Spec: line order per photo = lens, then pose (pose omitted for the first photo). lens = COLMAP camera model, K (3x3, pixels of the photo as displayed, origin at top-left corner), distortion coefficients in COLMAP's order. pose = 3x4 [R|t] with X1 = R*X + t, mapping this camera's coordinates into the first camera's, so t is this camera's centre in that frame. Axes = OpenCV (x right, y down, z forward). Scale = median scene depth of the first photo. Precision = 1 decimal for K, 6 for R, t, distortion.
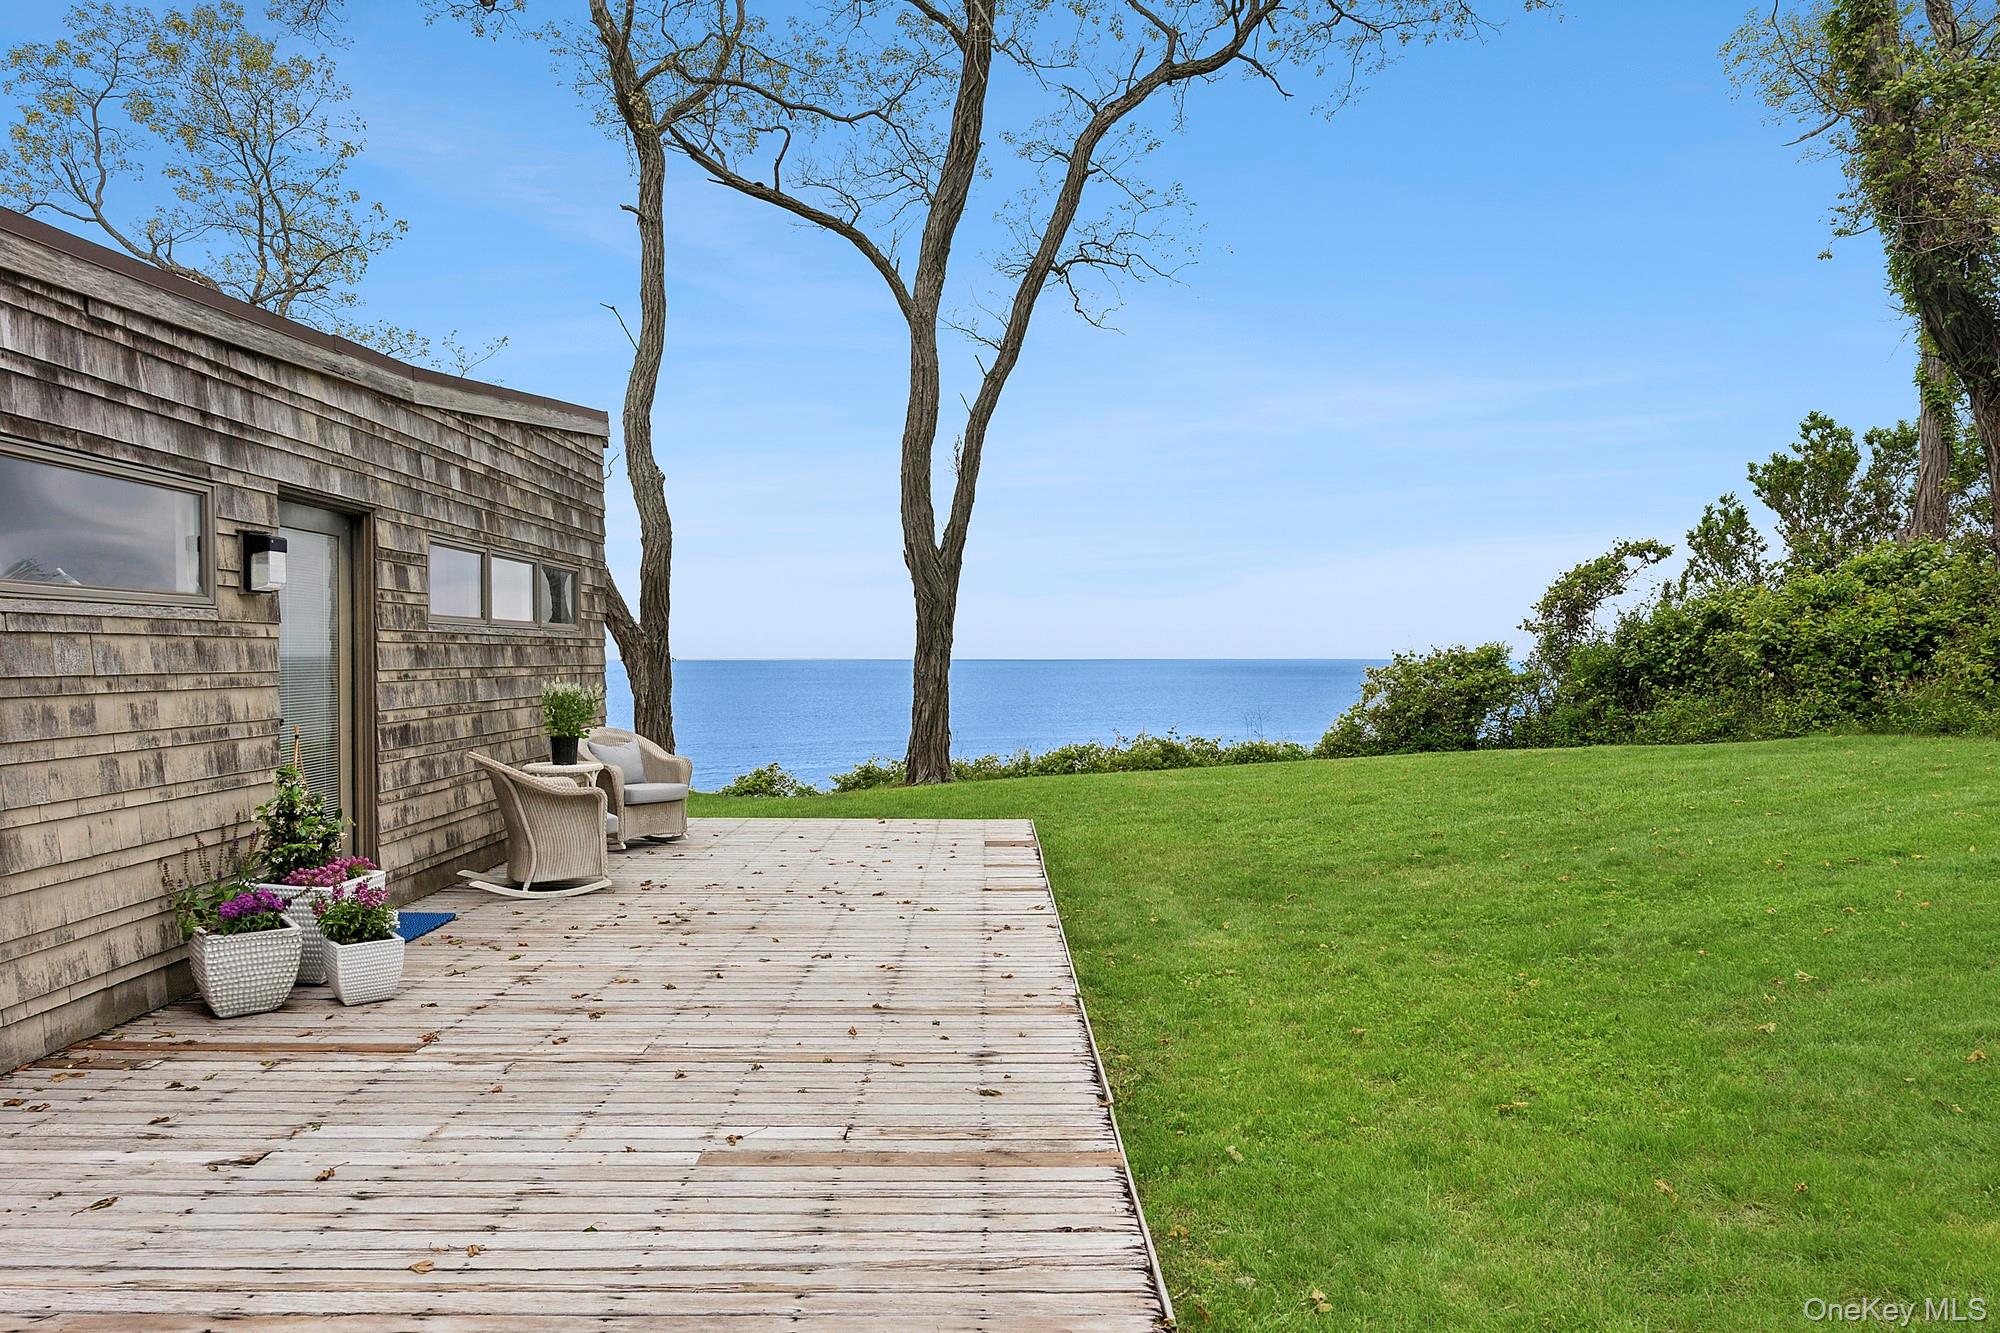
lens RADIAL K [[1265.1, 0, 994.1], [0, 1265.1, 659.6], [0, 0, 1]] dist [-0.003957, 0.000090]
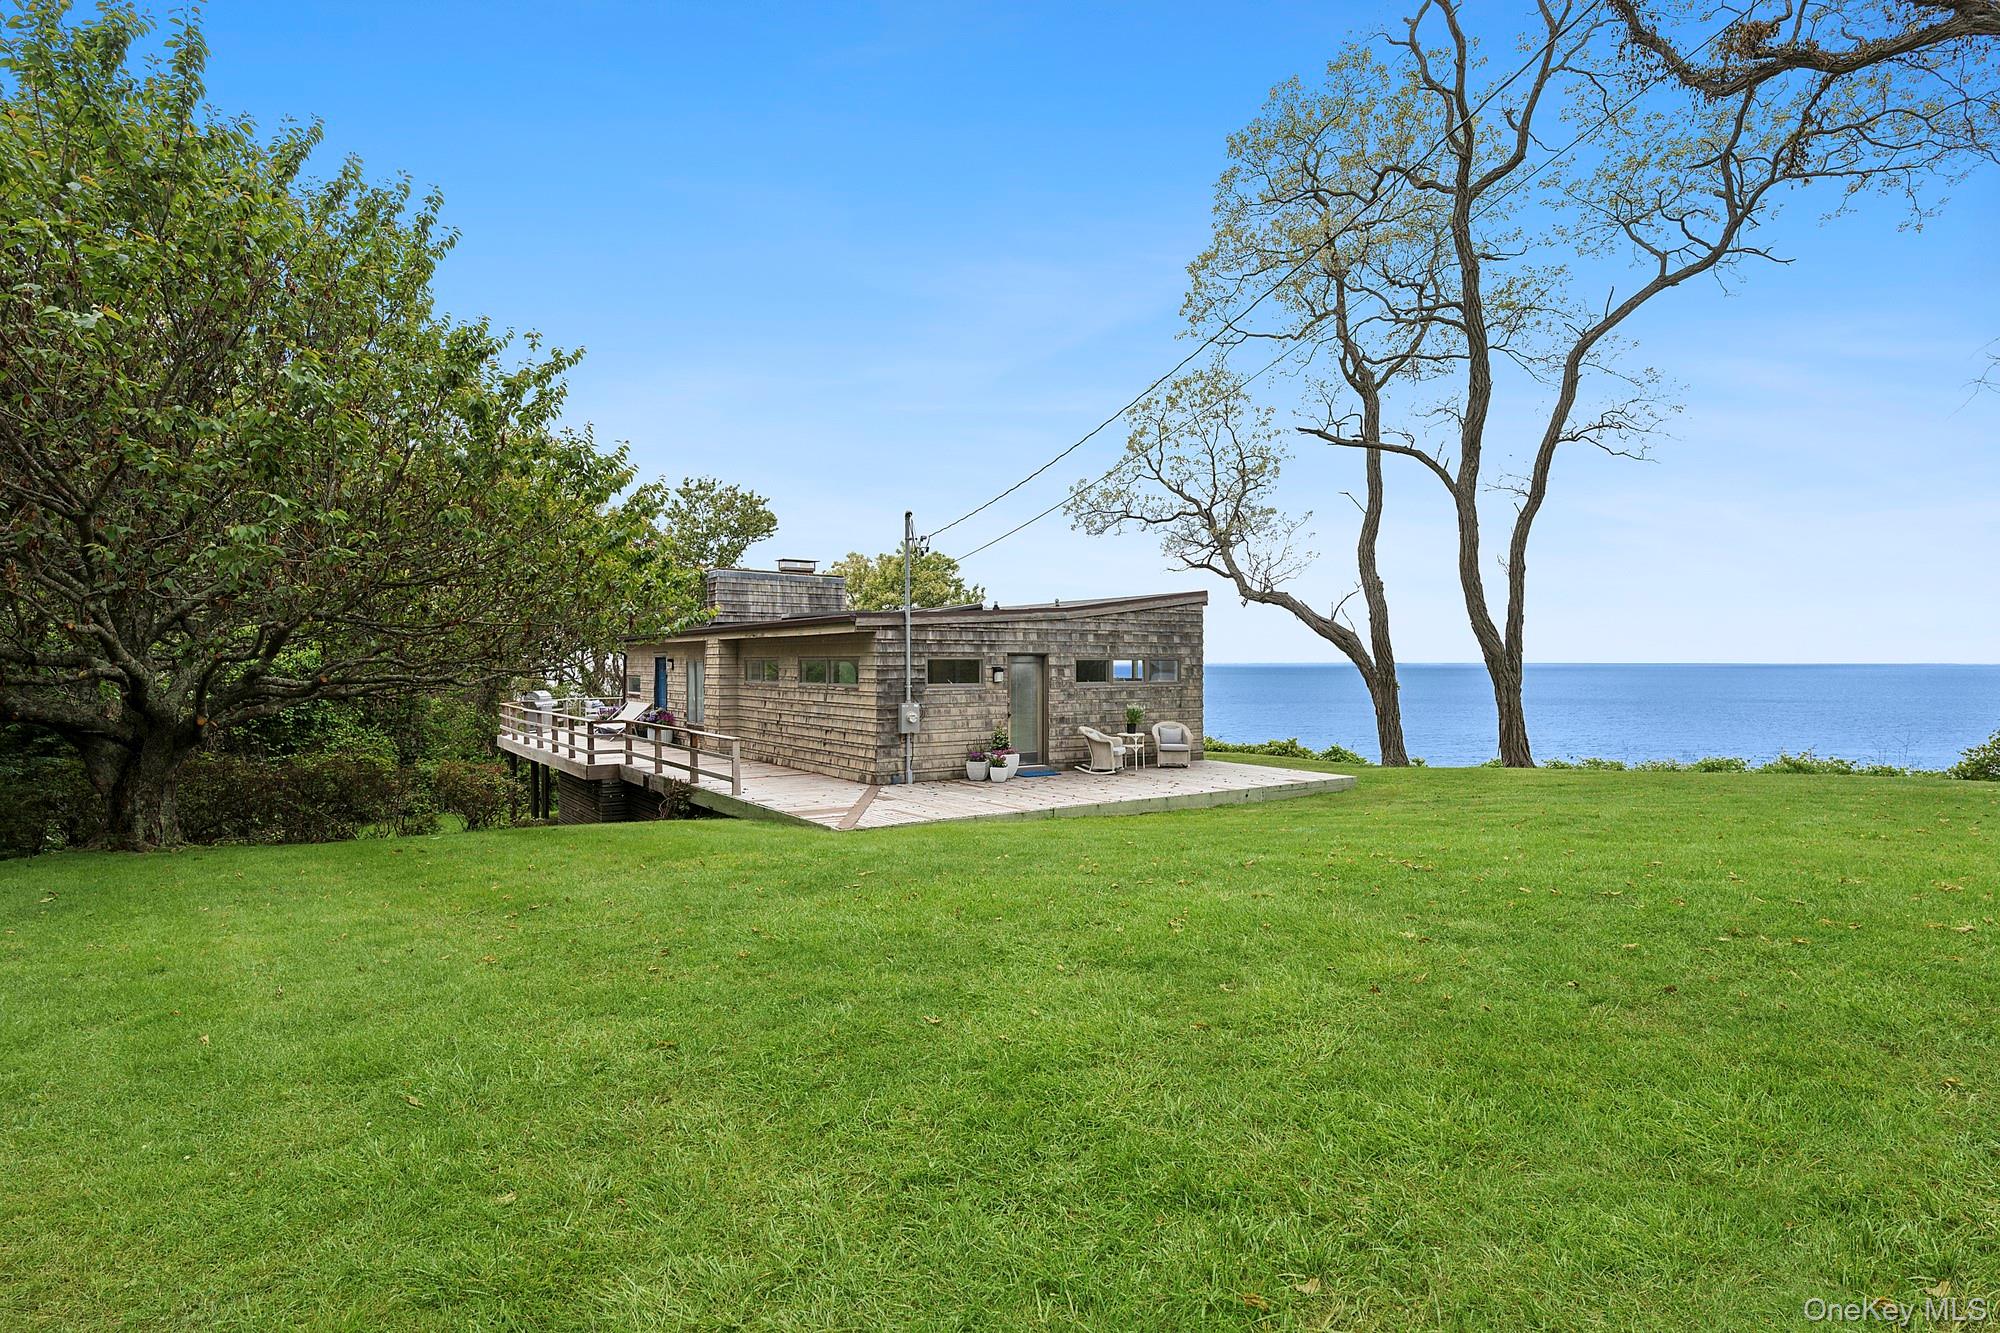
lens RADIAL K [[1073.4, 0, 999.9], [0, 1073.4, 666.5], [0, 0, 1]] dist [-0.000782, 0.000492]
pose [[0.574992, 0.003983, -0.818149, 1.756225], [-0.002526, 0.999992, 0.003093, -0.089870], [0.818155, 0.000289, 0.574997, -0.758045]]
